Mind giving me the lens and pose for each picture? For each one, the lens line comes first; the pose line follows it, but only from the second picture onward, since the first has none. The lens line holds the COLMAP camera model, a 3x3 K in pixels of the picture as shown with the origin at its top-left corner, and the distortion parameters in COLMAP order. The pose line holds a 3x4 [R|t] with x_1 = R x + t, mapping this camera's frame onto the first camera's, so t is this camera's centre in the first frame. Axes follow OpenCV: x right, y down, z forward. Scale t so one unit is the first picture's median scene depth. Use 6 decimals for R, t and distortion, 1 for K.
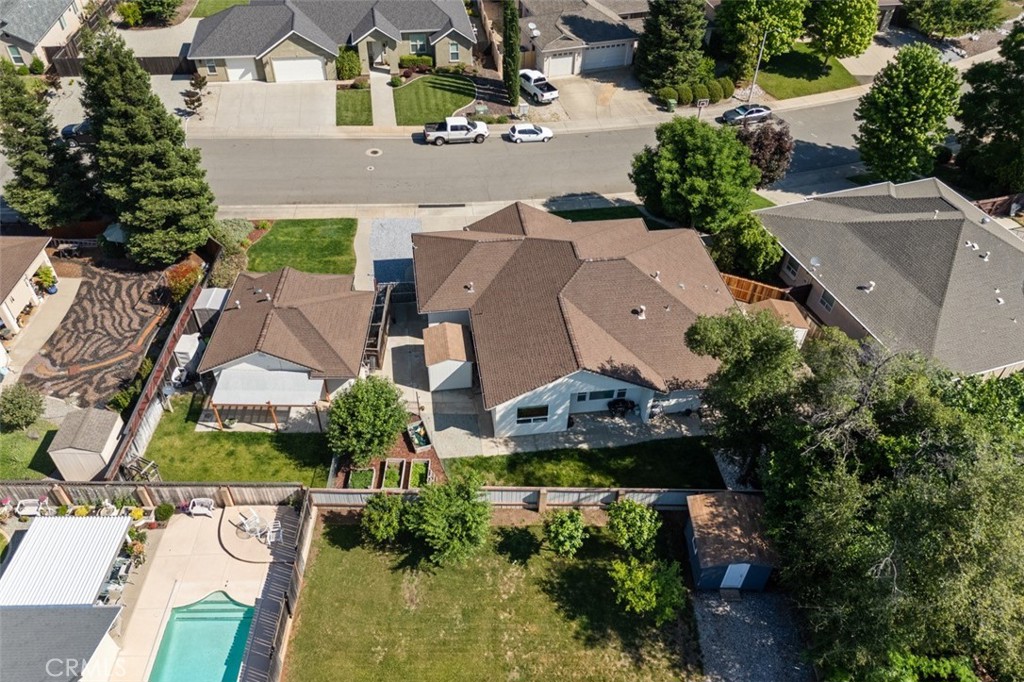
lens RADIAL K [[754.9, 0, 512.0], [0, 754.9, 341.0], [0, 0, 1]] dist [0.089662, -0.094124]
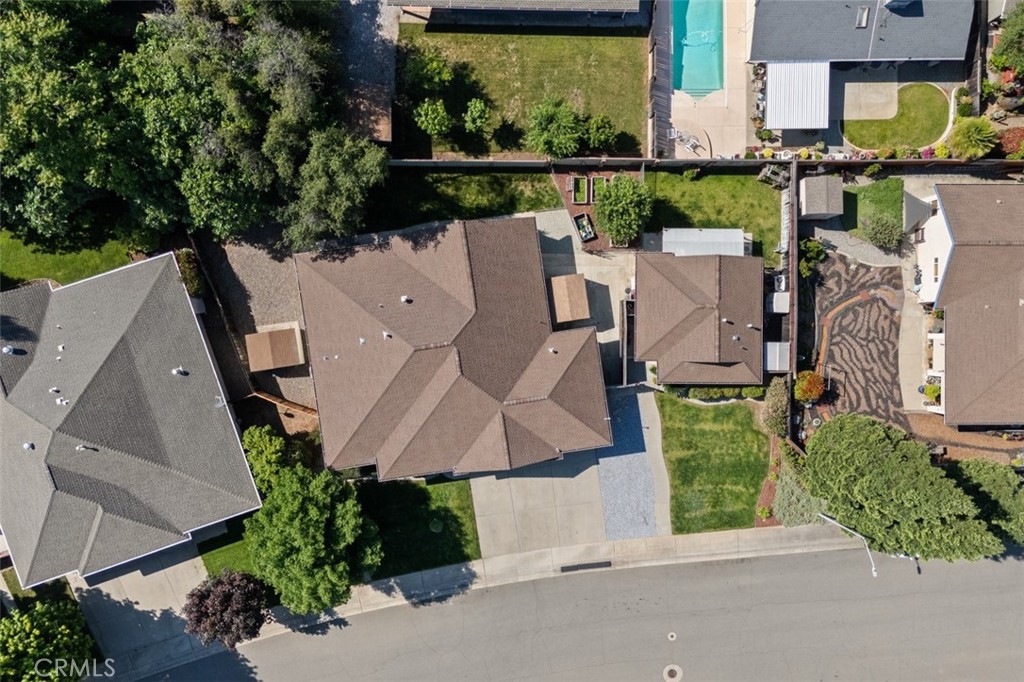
lens RADIAL K [[754.9, 0, 512.0], [0, 754.9, 341.0], [0, 0, 1]] dist [0.089662, -0.094124]
pose [[-0.997915, -0.004277, -0.064401, 0.076136], [-0.043871, -0.686906, 0.725421, -0.868497], [-0.047341, 0.726733, 0.685286, 0.230845]]
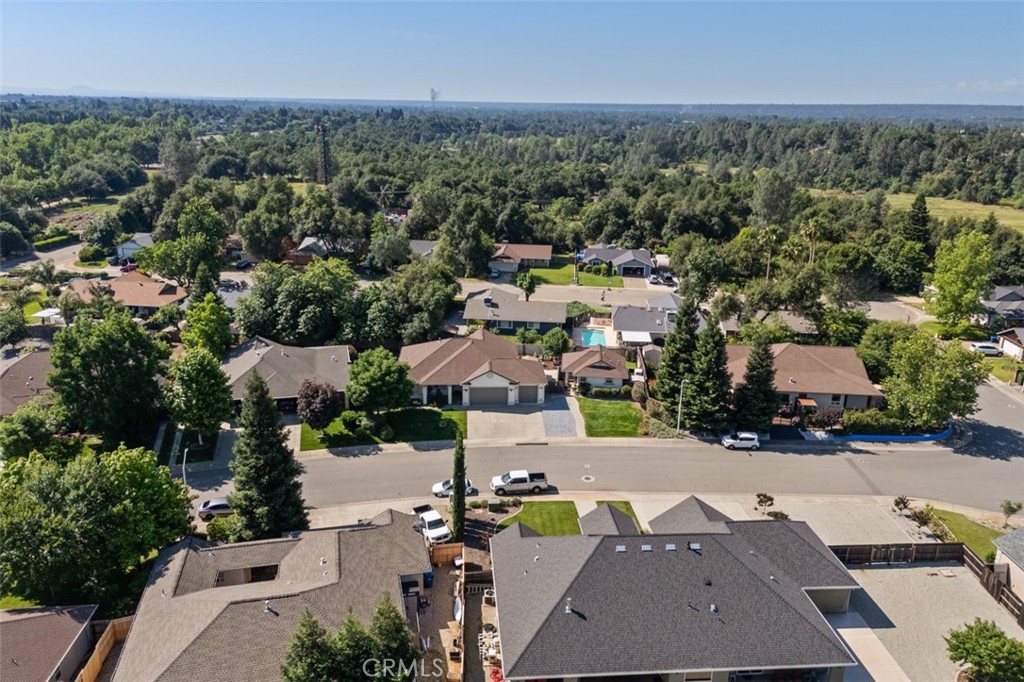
lens RADIAL K [[754.9, 0, 512.0], [0, 754.9, 341.0], [0, 0, 1]] dist [0.089662, -0.094124]
pose [[-0.994863, -0.069582, 0.073531, -0.195965], [0.028982, 0.500177, 0.865438, -2.022927], [-0.096997, 0.863123, -0.495591, 2.058331]]
